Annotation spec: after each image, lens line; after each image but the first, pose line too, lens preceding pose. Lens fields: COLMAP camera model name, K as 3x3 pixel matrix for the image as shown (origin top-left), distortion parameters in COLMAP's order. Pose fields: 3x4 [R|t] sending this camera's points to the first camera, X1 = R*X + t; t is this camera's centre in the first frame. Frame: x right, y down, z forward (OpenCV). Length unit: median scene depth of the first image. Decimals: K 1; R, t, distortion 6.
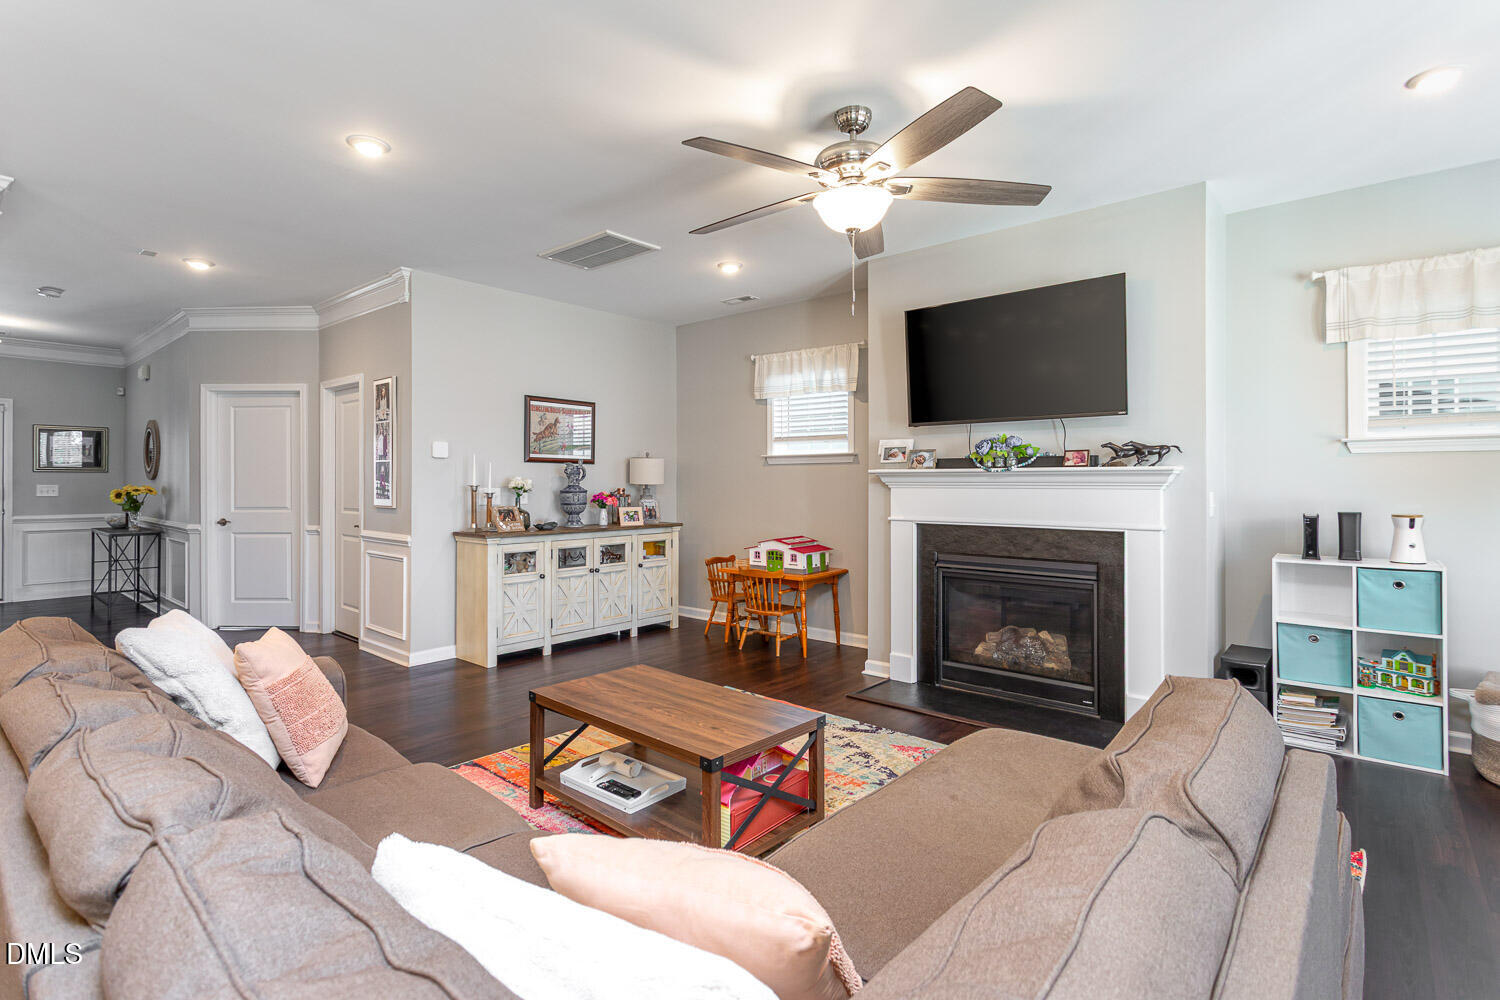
lens RADIAL K [[715.1, 0, 747.3], [0, 715.1, 481.0], [0, 0, 1]] dist [-0.011777, 0.000267]
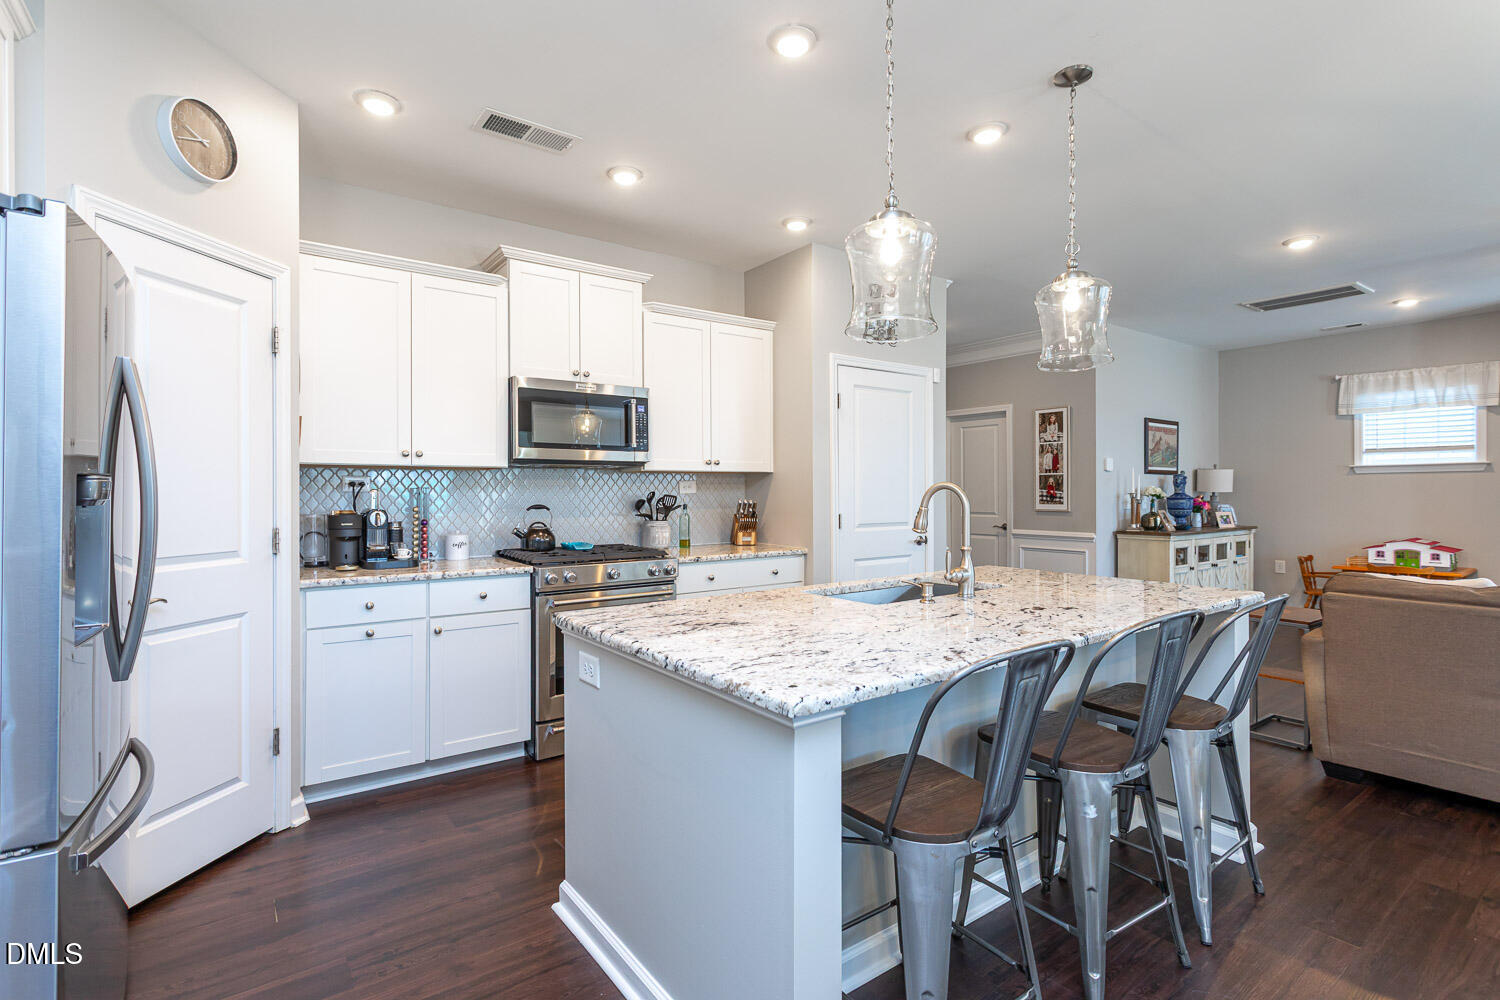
lens RADIAL K [[712.8, 0, 747.2], [0, 712.8, 495.7], [0, 0, 1]] dist [0.004457, 0.001619]
pose [[0.974668, -0.003831, -0.223624, -0.724946], [0.005121, 0.999973, 0.005186, 0.000649], [0.223598, -0.006200, 0.974662, -0.328755]]
